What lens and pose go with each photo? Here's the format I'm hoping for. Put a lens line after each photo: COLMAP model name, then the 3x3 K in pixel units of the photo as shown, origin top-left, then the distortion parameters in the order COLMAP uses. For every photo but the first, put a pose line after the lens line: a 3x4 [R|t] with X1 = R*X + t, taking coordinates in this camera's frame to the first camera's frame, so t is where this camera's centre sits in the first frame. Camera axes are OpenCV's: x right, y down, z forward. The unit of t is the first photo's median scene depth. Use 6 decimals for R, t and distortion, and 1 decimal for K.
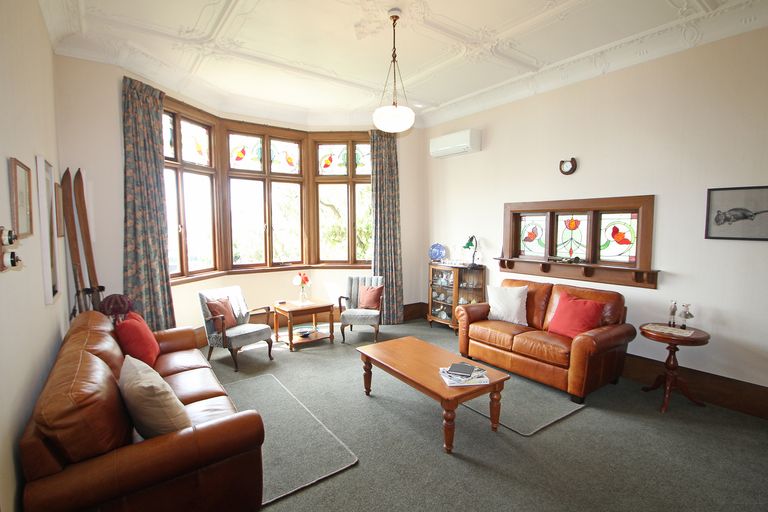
lens RADIAL K [[370.1, 0, 377.2], [0, 370.1, 255.3], [0, 0, 1]] dist [0.000086, -0.000245]
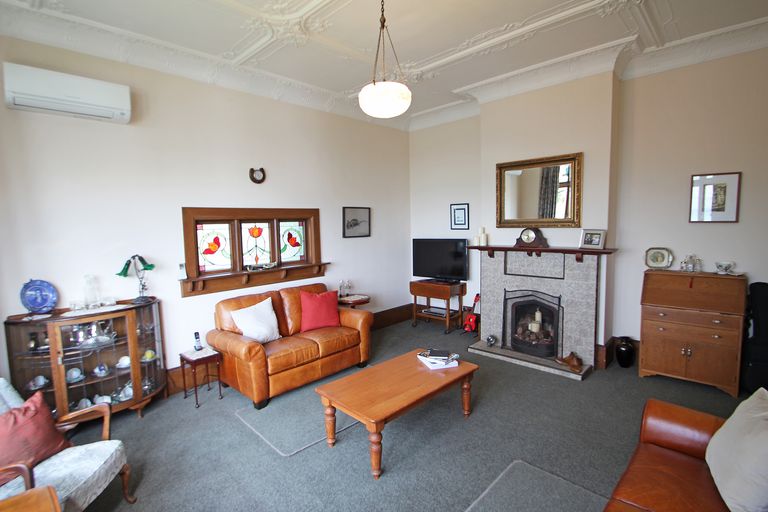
lens RADIAL K [[370.1, 0, 377.2], [0, 370.1, 255.3], [0, 0, 1]] dist [0.000086, -0.000245]
pose [[-0.165913, -0.079738, 0.982911, -0.557083], [0.107799, 0.989286, 0.098451, -0.087282], [-0.980231, 0.122291, -0.155539, 0.864868]]
